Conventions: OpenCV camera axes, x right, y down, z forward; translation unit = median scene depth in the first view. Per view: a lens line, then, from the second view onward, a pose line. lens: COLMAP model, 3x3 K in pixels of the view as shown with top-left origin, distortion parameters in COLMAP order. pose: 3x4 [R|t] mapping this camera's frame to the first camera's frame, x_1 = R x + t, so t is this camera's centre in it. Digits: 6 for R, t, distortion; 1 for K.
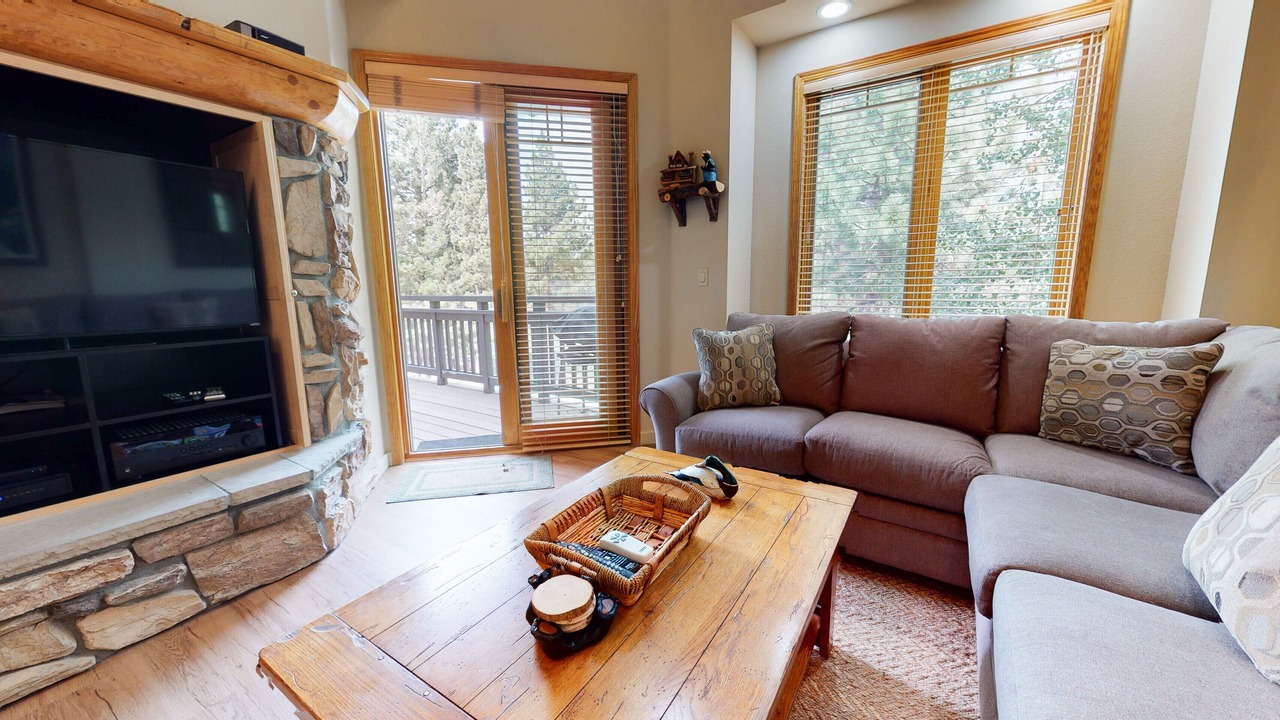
lens RADIAL K [[470.0, 0, 640.4], [0, 470.0, 361.7], [0, 0, 1]] dist [0.000153, 0.000173]
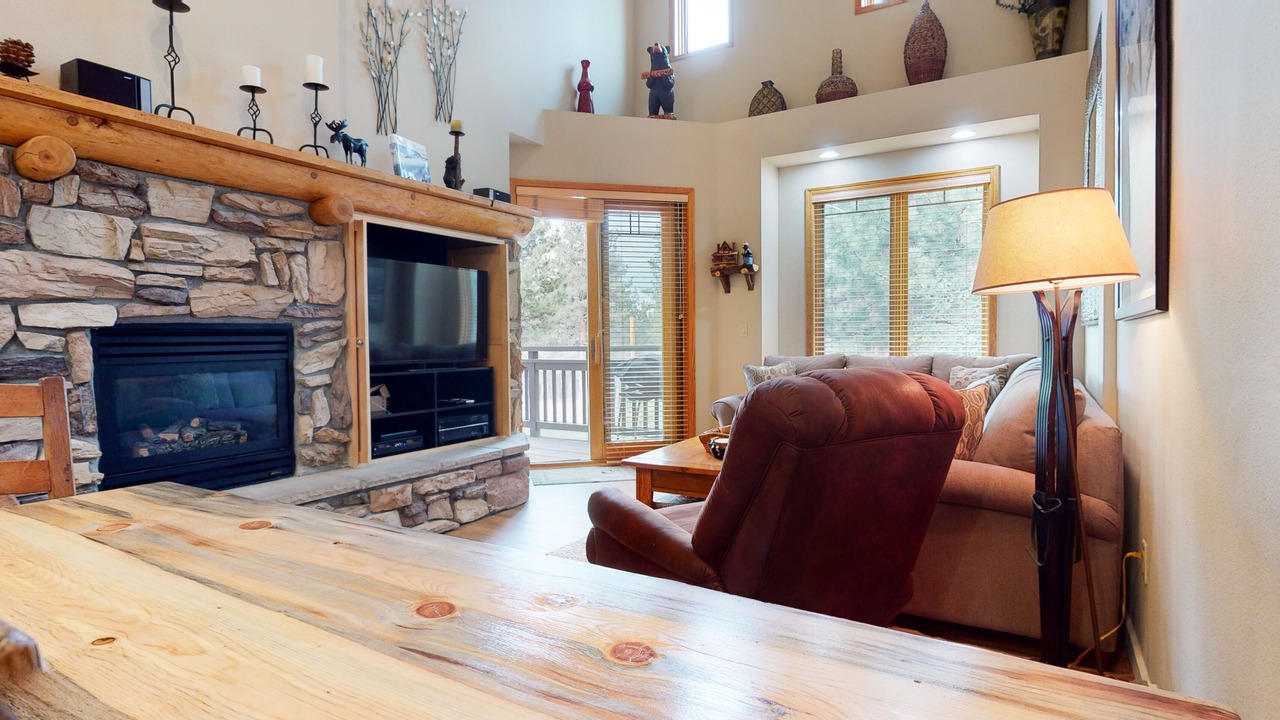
lens RADIAL K [[665.4, 0, 633.1], [0, 665.4, 355.8], [0, 0, 1]] dist [0.019463, -0.003022]
pose [[0.999579, 0.000267, 0.029018, -0.258940], [0.003529, 0.991415, -0.130705, 0.152789], [-0.028804, 0.130752, 0.990997, -0.946853]]
